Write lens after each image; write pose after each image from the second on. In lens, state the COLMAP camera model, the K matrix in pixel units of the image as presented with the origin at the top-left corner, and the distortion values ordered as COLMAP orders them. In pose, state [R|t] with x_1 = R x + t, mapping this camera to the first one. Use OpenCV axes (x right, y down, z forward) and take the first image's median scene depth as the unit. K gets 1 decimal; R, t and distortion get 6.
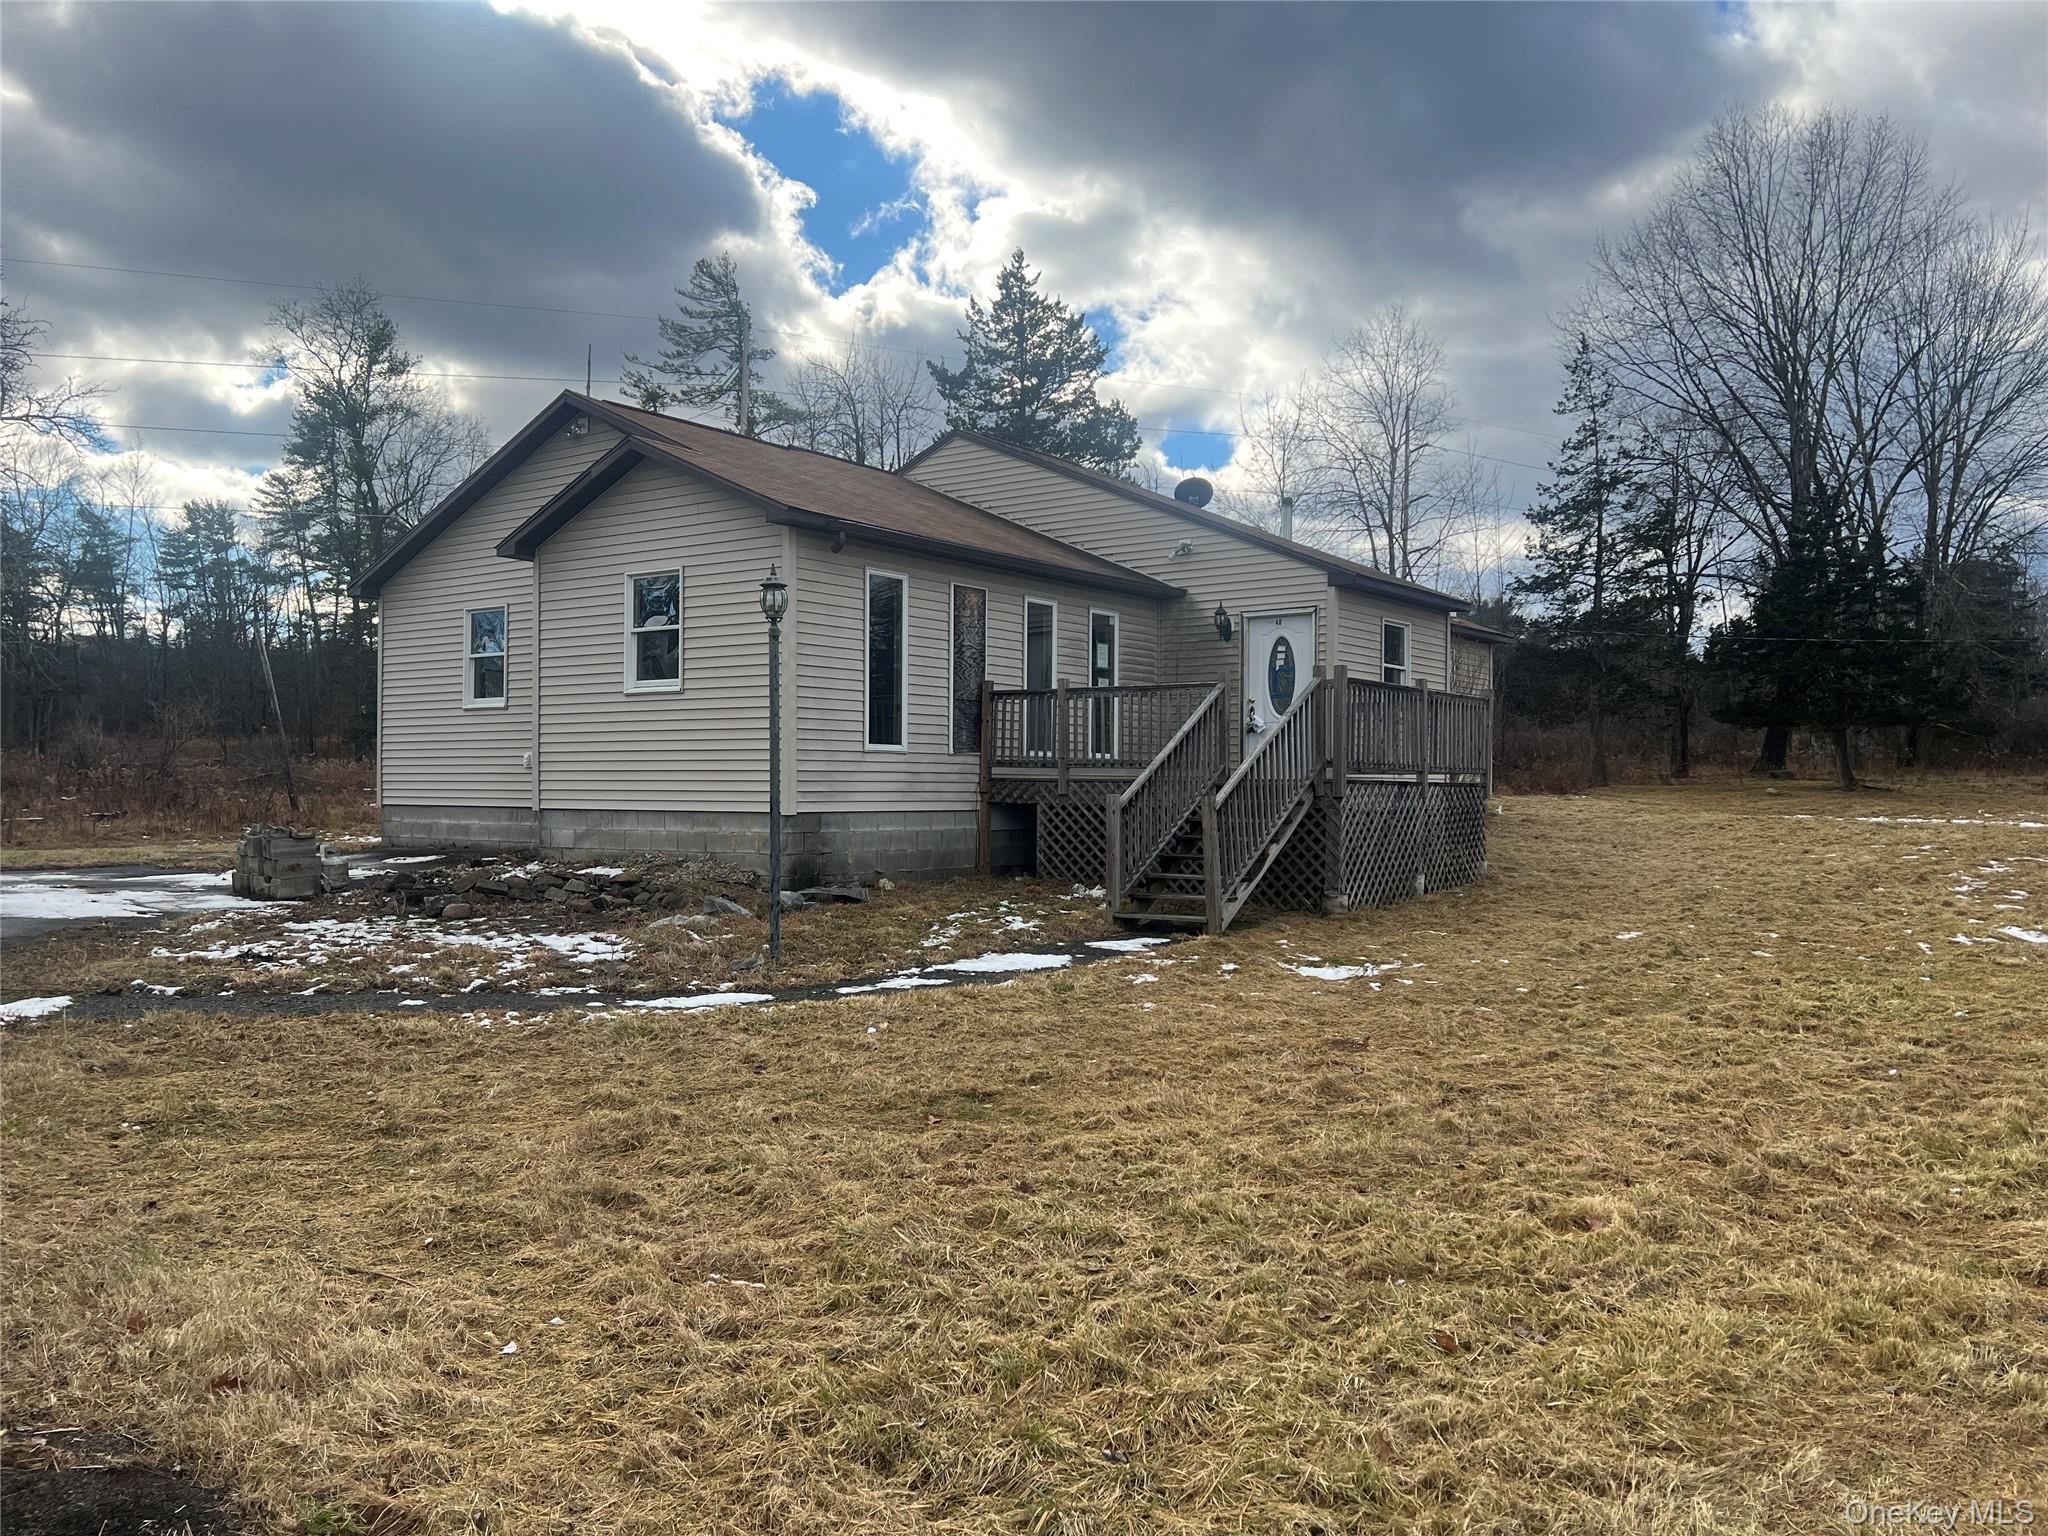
lens RADIAL K [[1542.2, 0, 1044.1], [0, 1542.2, 773.3], [0, 0, 1]] dist [0.059877, -0.016881]
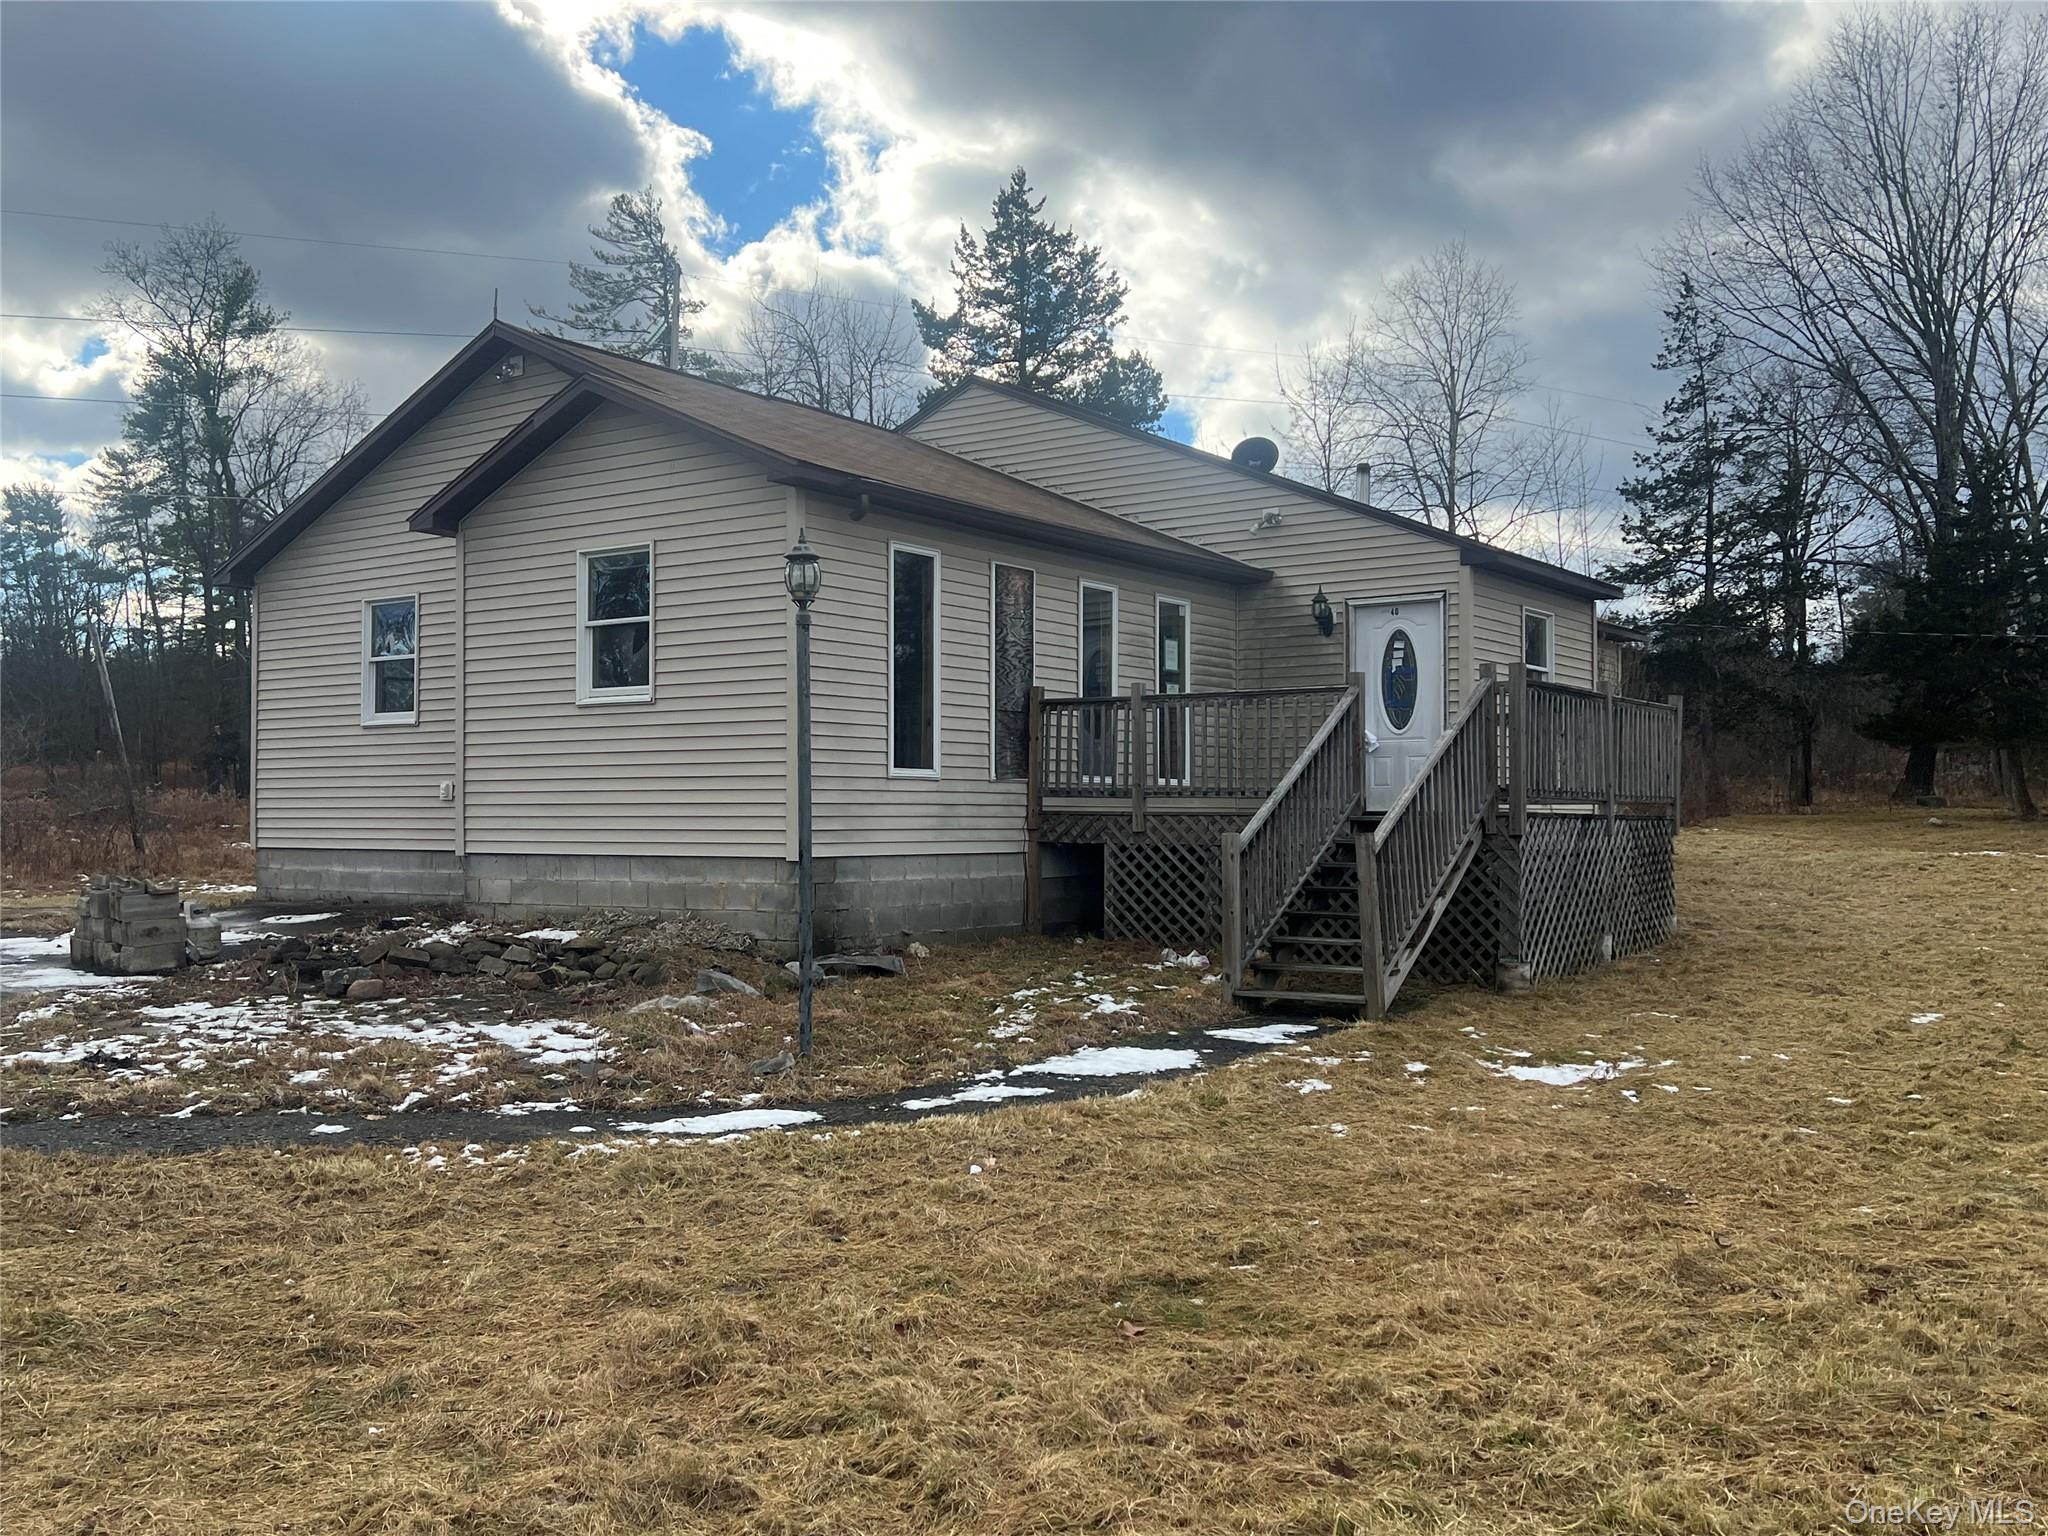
lens RADIAL K [[1801.1, 0, 1009.7], [0, 1801.1, 769.8], [0, 0, 1]] dist [0.058617, -0.010255]
pose [[0.999990, -0.003902, 0.002148, -0.051660], [0.003940, 0.999831, -0.017932, -0.001614], [-0.002078, 0.017941, 0.999837, 0.086900]]
